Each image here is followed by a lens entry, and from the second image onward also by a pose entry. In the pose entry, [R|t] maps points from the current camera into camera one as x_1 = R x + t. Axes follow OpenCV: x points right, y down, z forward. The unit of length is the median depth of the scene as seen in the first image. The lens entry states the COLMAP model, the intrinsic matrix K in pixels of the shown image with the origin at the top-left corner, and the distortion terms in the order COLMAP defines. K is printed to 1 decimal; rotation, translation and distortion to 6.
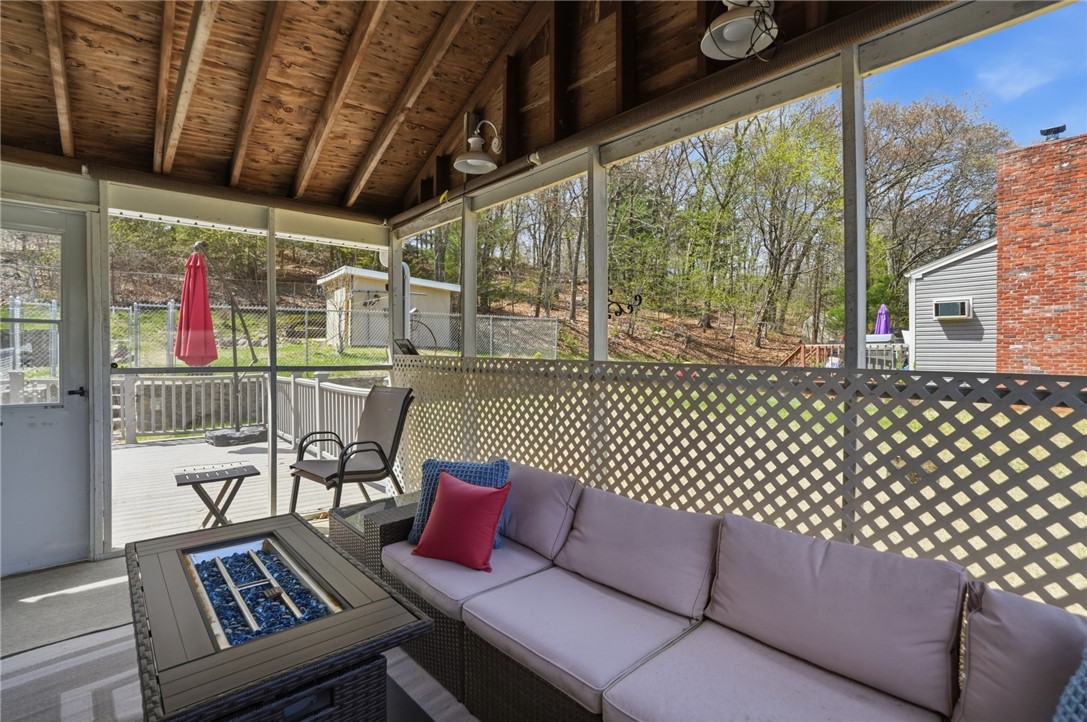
lens RADIAL K [[514.4, 0, 540.5], [0, 514.4, 354.4], [0, 0, 1]] dist [-0.064763, 0.029555]
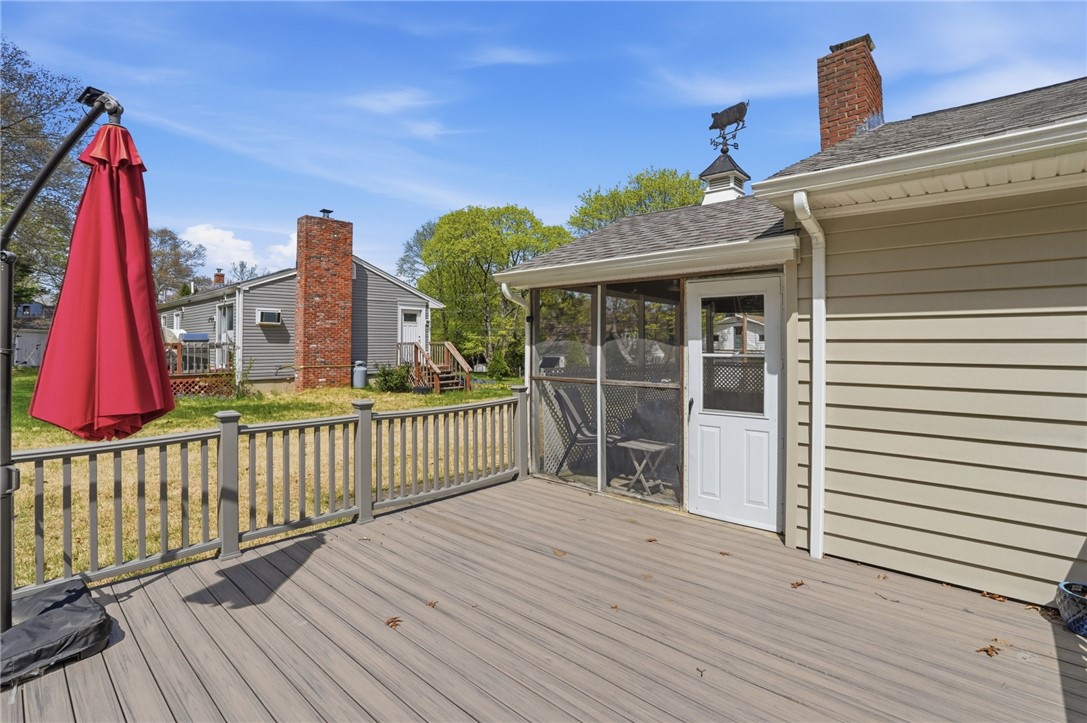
lens RADIAL K [[514.4, 0, 540.5], [0, 514.4, 354.9], [0, 0, 1]] dist [-0.064763, 0.029555]
pose [[-0.093162, -0.014979, 0.995538, -0.660809], [0.007871, 0.999844, 0.015780, -0.006999], [-0.995620, 0.009306, -0.093030, 0.461187]]
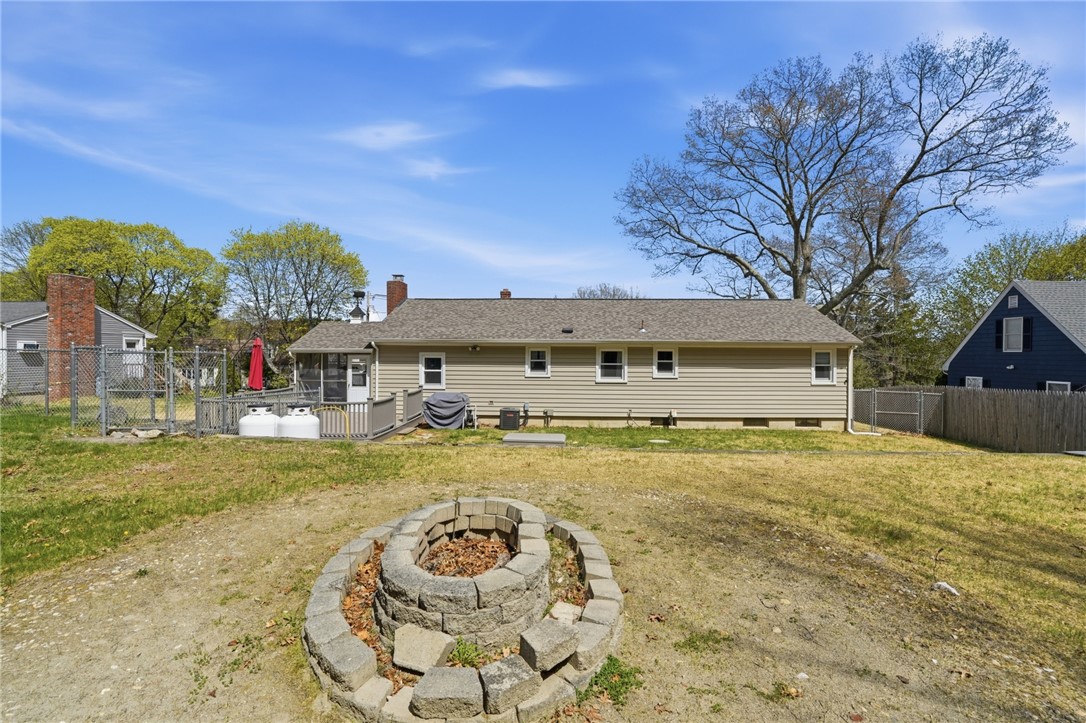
lens RADIAL K [[531.7, 0, 544.2], [0, 531.7, 348.9], [0, 0, 1]] dist [-0.020260, 0.000610]
pose [[-0.706057, 0.007488, 0.708115, -2.094667], [0.006256, 0.999971, -0.004336, -0.073836], [-0.708127, 0.001369, -0.706084, 1.148262]]
